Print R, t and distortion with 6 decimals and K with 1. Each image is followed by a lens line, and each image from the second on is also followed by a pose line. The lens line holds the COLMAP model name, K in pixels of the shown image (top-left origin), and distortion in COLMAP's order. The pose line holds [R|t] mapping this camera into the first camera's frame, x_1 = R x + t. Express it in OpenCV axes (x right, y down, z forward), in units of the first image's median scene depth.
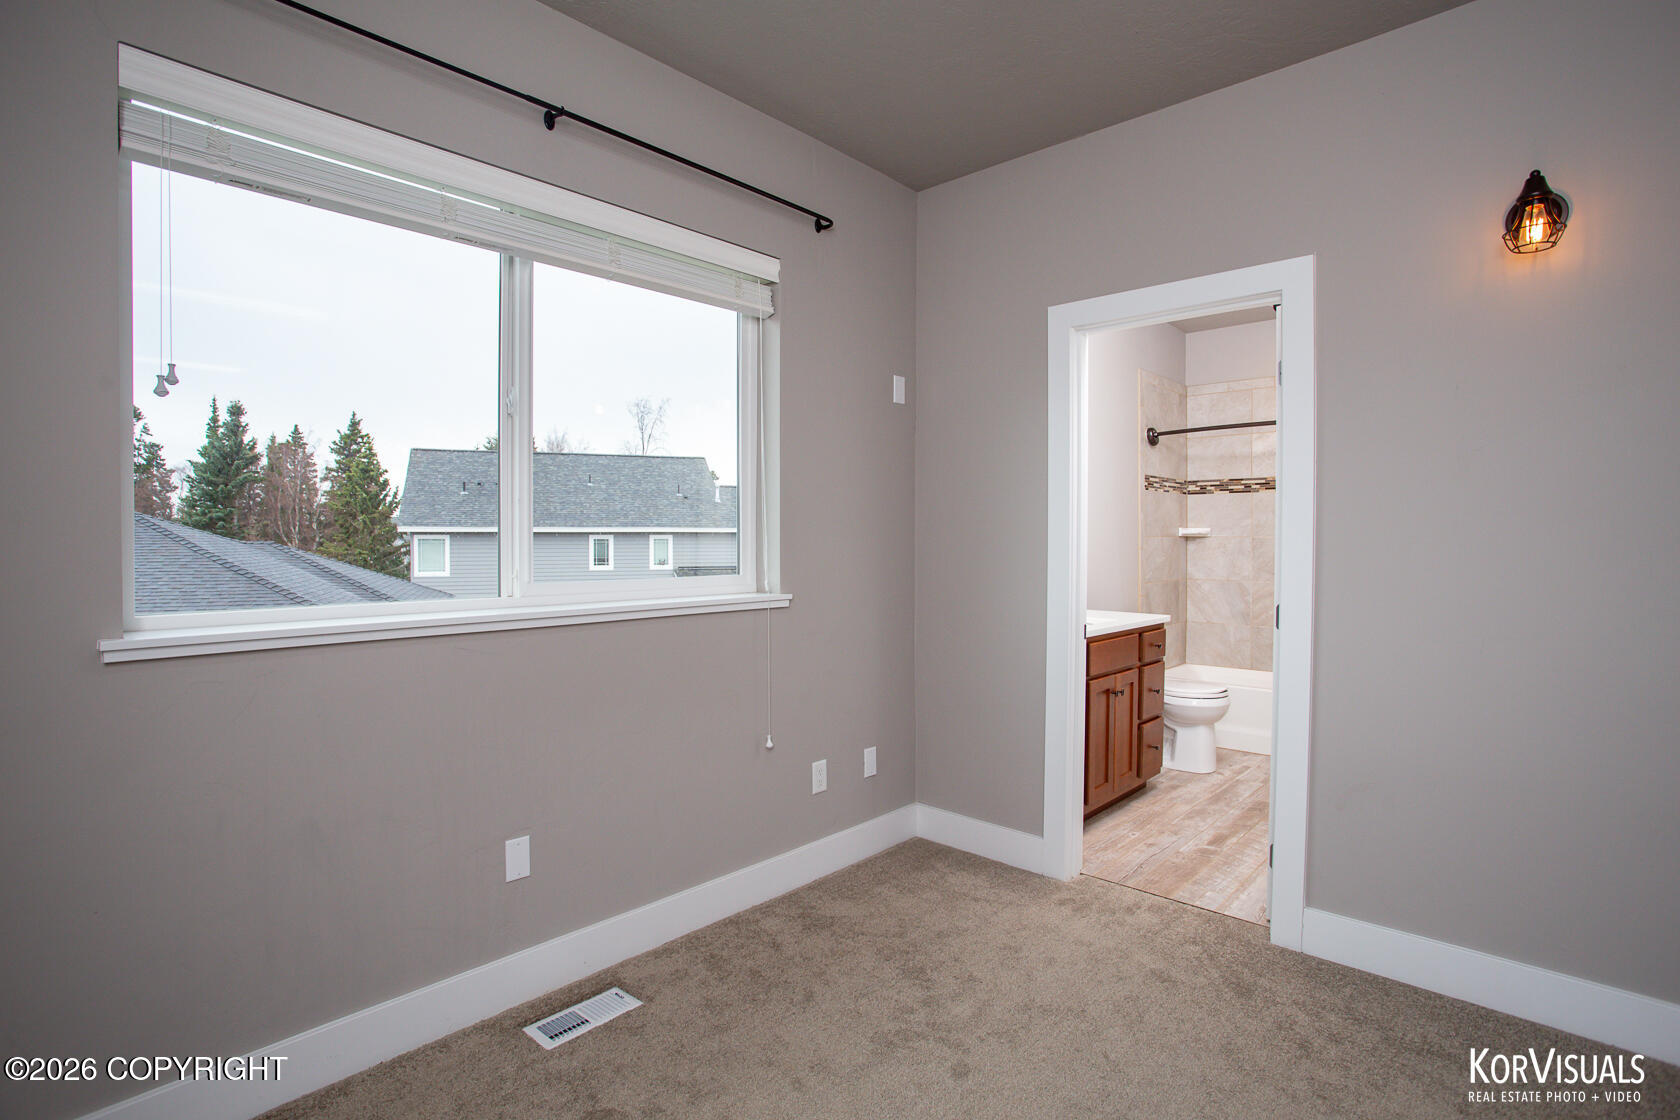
lens RADIAL K [[821.4, 0, 840.0], [0, 821.4, 560.0], [0, 0, 1]] dist [-0.087111, 0.050112]
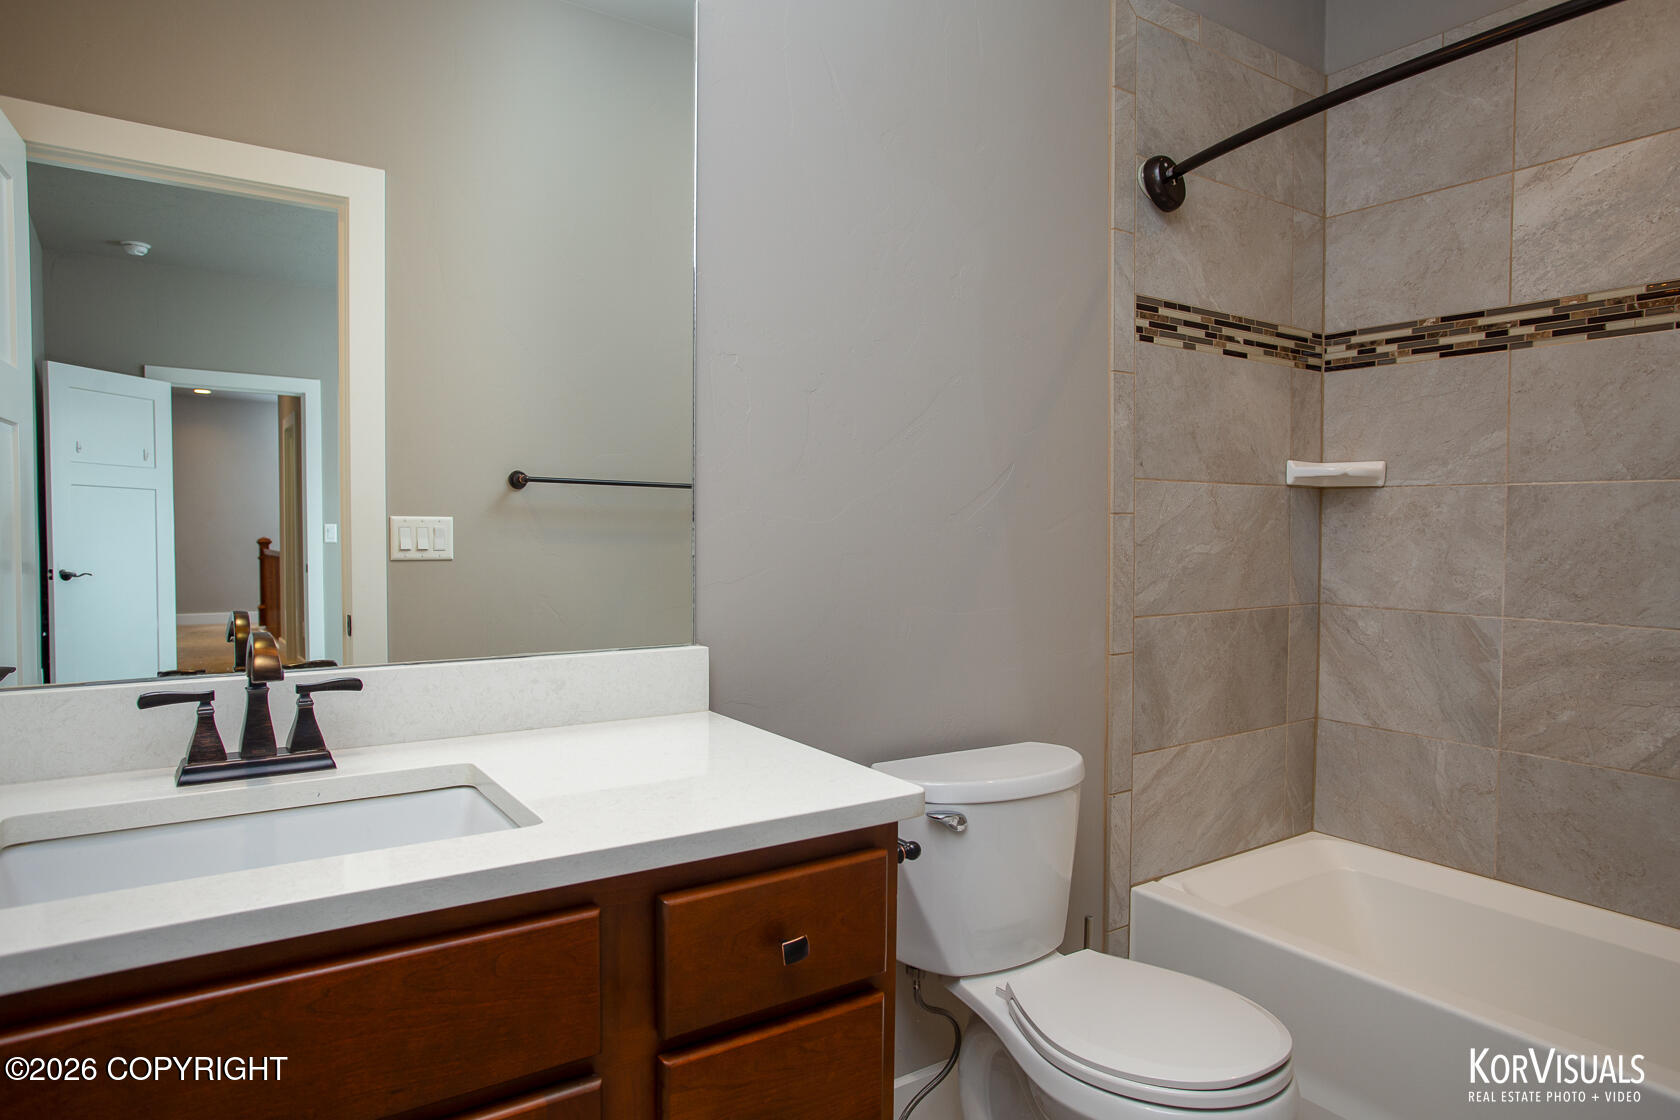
lens RADIAL K [[1005.6, 0, 848.5], [0, 1005.6, 561.9], [0, 0, 1]] dist [-0.057299, 0.042894]
pose [[0.976720, 0.014670, -0.214017, 0.328747], [-0.012337, 0.999849, 0.012233, 0.001943], [0.214165, -0.009308, 0.976753, 0.534820]]
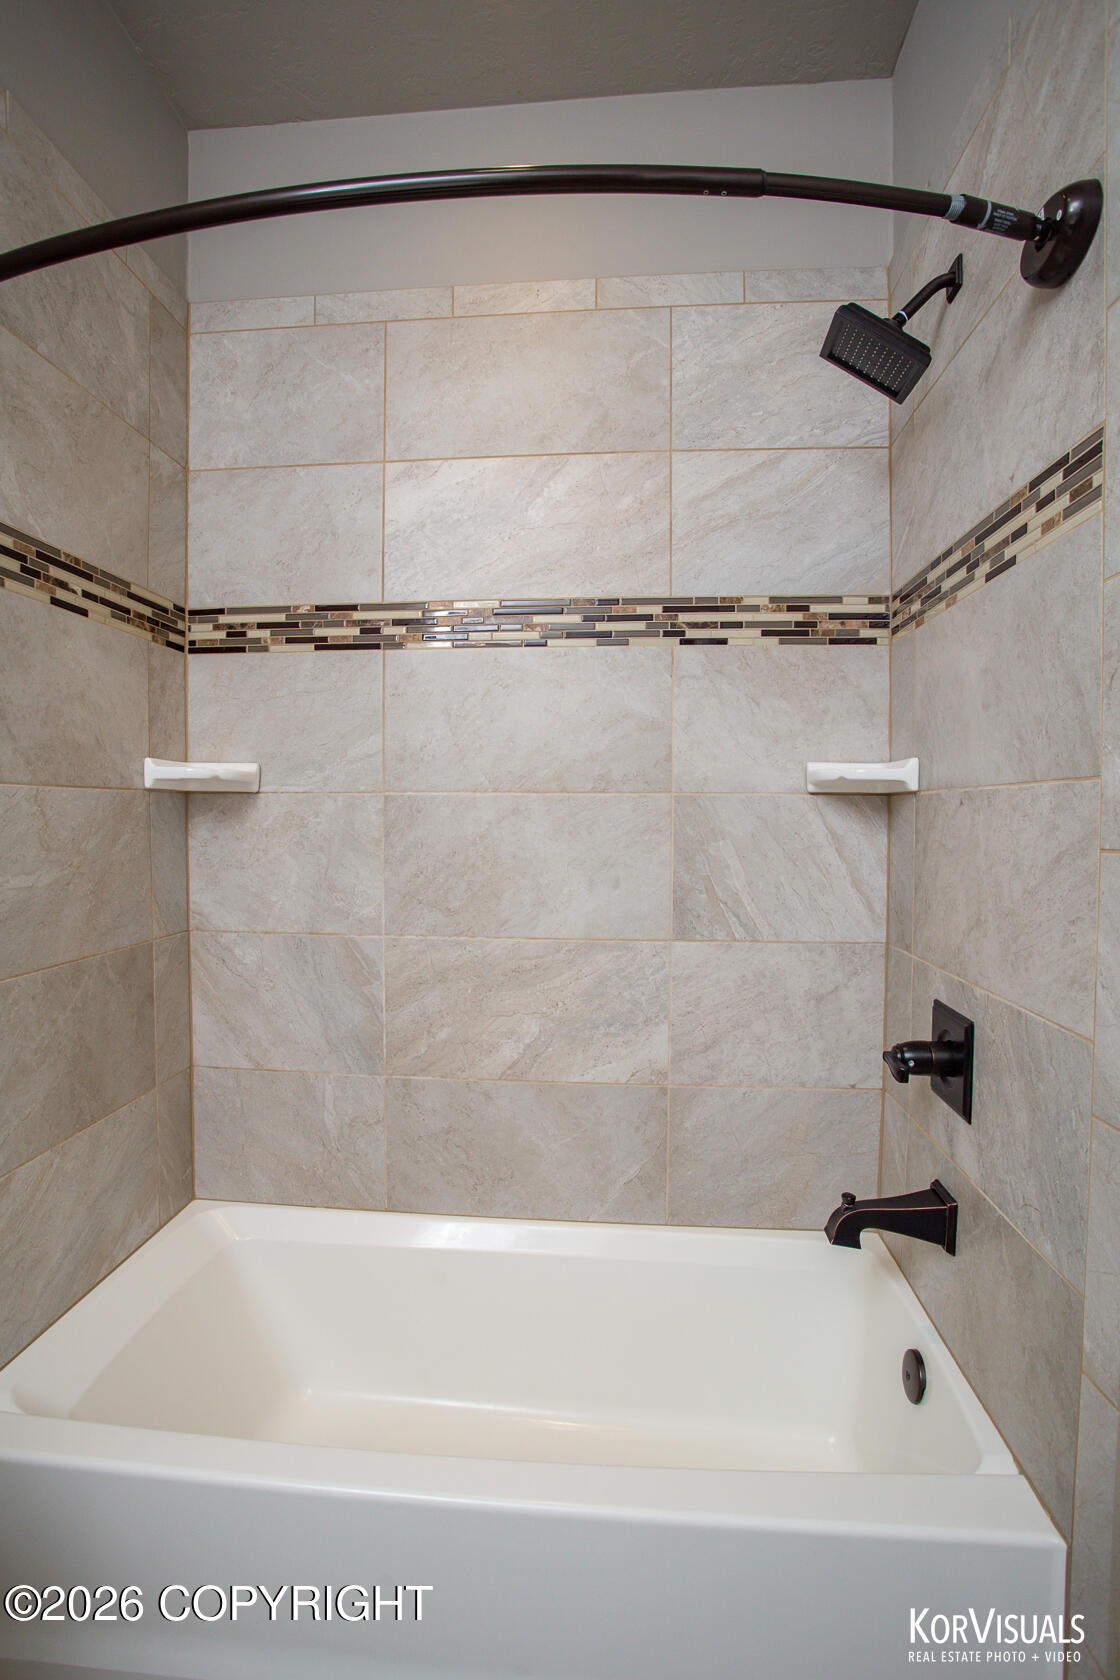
lens RADIAL K [[821.4, 0, 540.9], [0, 821.4, 838.9], [0, 0, 1]] dist [-0.087111, 0.050112]
pose [[0.796553, -0.012605, 0.604437, 0.363846], [0.009355, 0.999920, 0.008524, -0.012953], [-0.604496, -0.001136, 0.796607, 0.702743]]
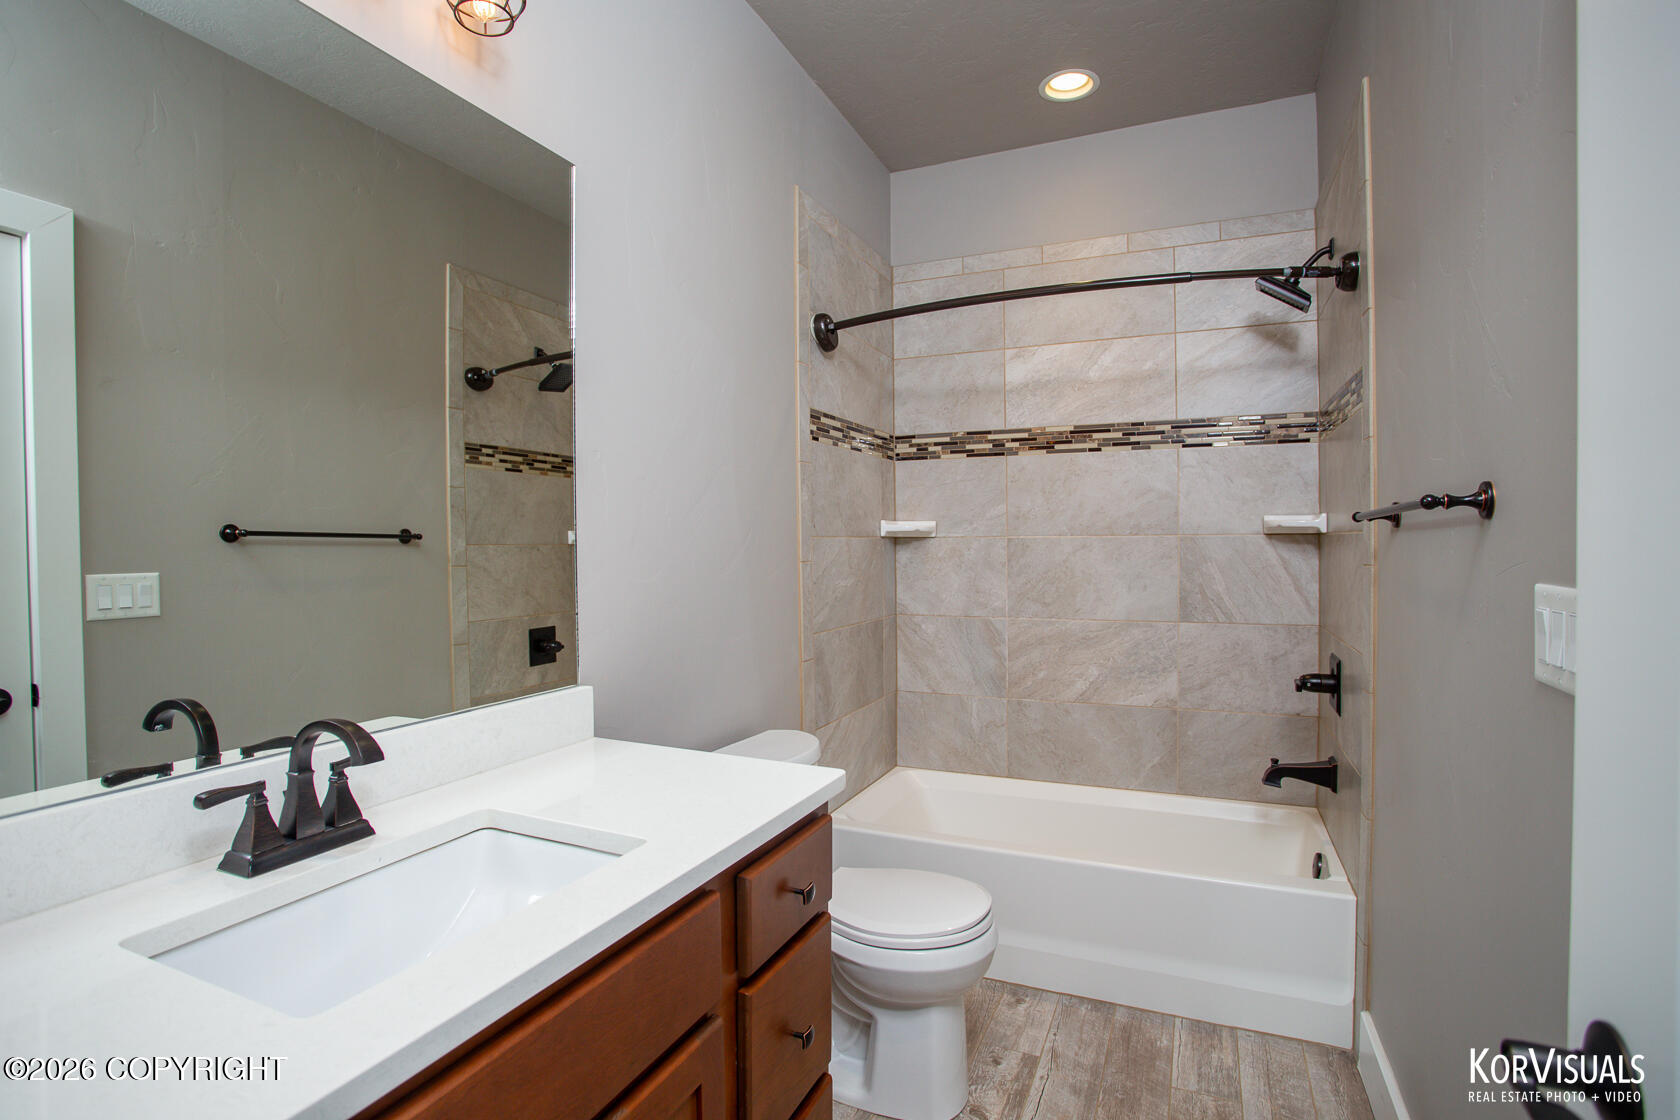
lens RADIAL K [[821.4, 0, 840.0], [0, 821.4, 560.0], [0, 0, 1]] dist [-0.087111, 0.050112]
pose [[0.944883, -0.012353, 0.327174, 0.218454], [0.014471, 0.999887, -0.004041, -0.012147], [-0.327087, 0.008553, 0.944956, 0.503939]]
